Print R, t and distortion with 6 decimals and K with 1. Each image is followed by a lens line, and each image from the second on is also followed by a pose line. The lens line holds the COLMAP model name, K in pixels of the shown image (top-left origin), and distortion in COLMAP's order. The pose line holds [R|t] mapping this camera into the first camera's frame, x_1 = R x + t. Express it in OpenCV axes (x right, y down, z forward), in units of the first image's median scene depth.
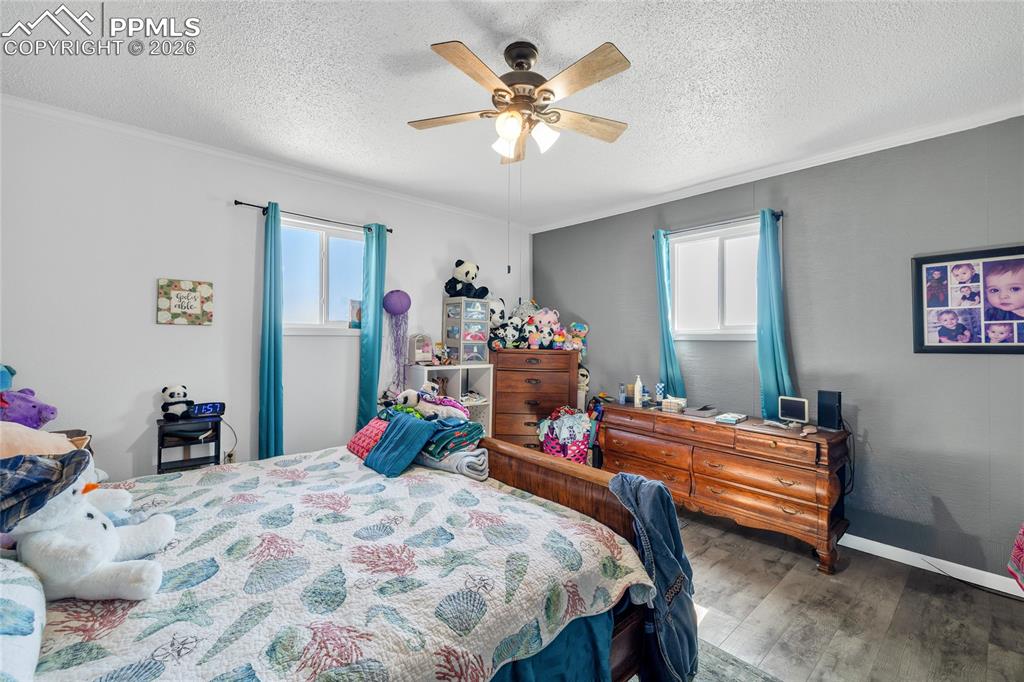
lens RADIAL K [[405.9, 0, 510.0], [0, 405.9, 340.2], [0, 0, 1]] dist [-0.000556, 0.000003]
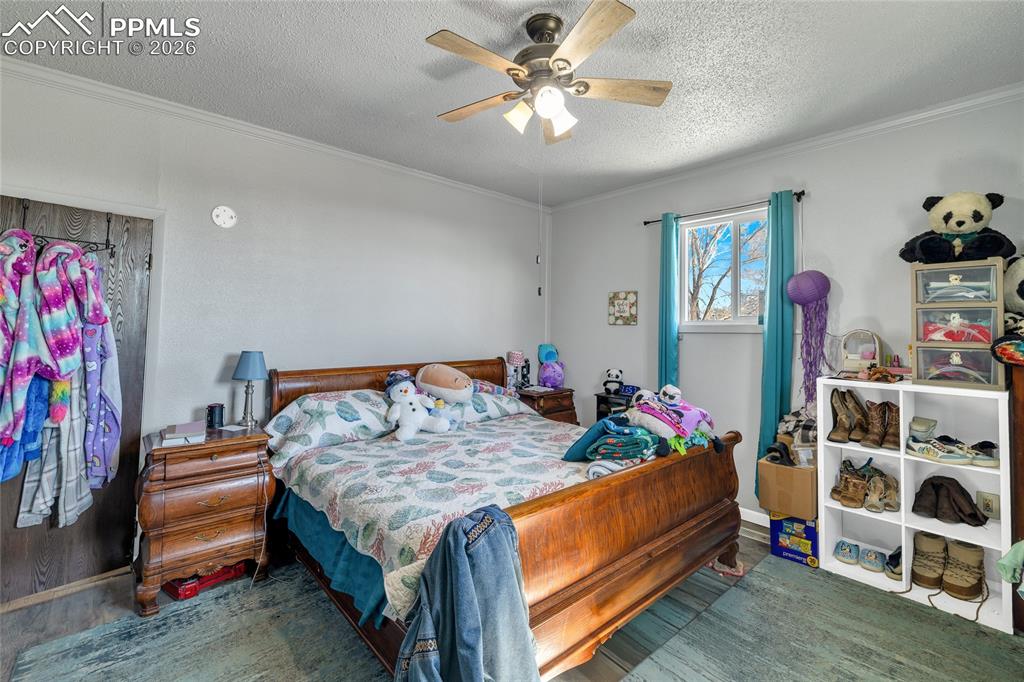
lens RADIAL K [[435.9, 0, 508.9], [0, 435.9, 335.4], [0, 0, 1]] dist [0.000360, 0.000318]
pose [[0.045679, 0.001573, -0.998955, 0.636261], [-0.017019, 0.999855, 0.000797, 0.001813], [0.998811, 0.016965, 0.045699, 0.568322]]
